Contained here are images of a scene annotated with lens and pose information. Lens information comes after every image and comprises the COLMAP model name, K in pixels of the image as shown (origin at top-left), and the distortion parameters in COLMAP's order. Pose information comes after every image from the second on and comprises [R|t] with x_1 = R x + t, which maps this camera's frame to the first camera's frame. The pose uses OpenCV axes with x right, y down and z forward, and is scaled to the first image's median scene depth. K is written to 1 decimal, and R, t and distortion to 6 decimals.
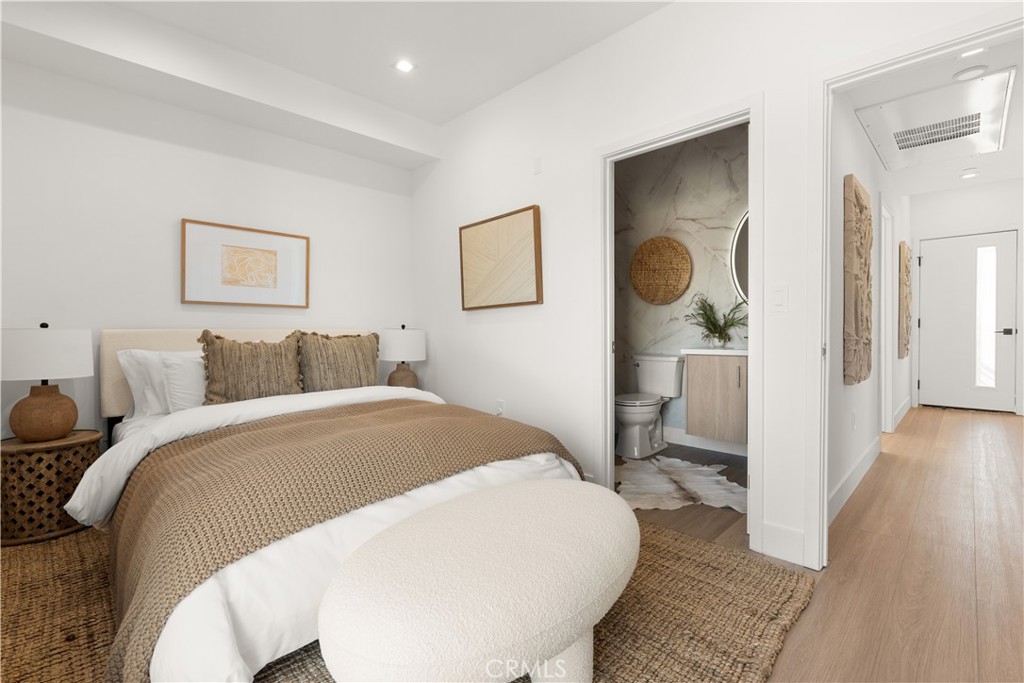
lens RADIAL K [[466.8, 0, 512.0], [0, 466.8, 340.0], [0, 0, 1]] dist [0.001665, -0.000010]
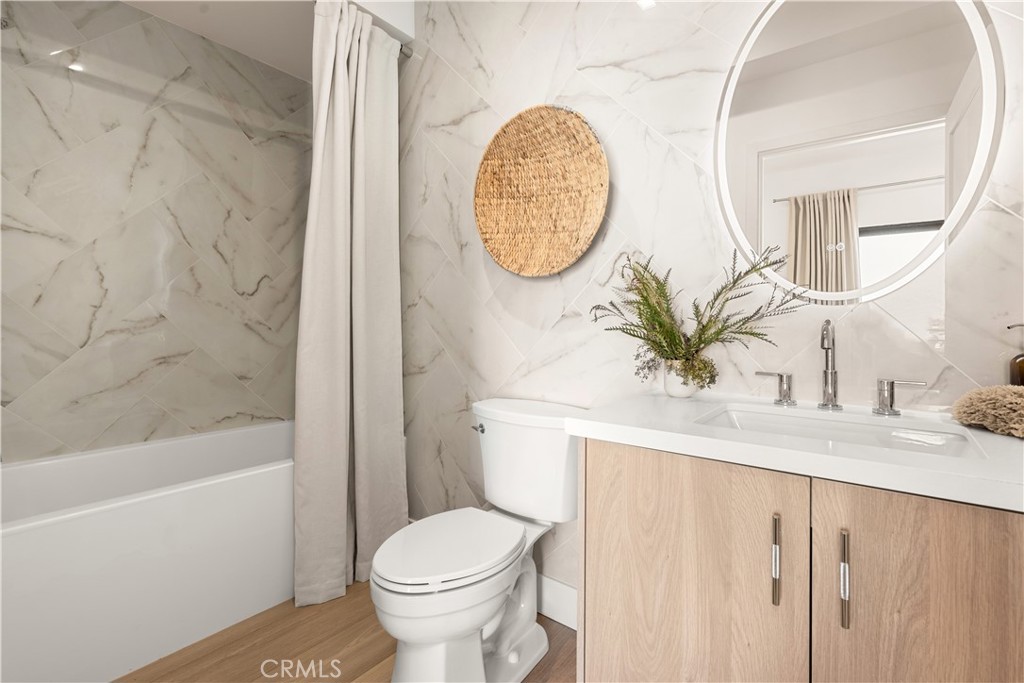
lens RADIAL K [[466.8, 0, 502.9], [0, 466.8, 318.8], [0, 0, 1]] dist [0.001665, -0.000010]
pose [[0.995557, 0.019739, 0.092066, 0.268876], [-0.016962, 0.999380, -0.030845, -0.030174], [-0.092618, 0.029146, 0.995275, 0.645315]]
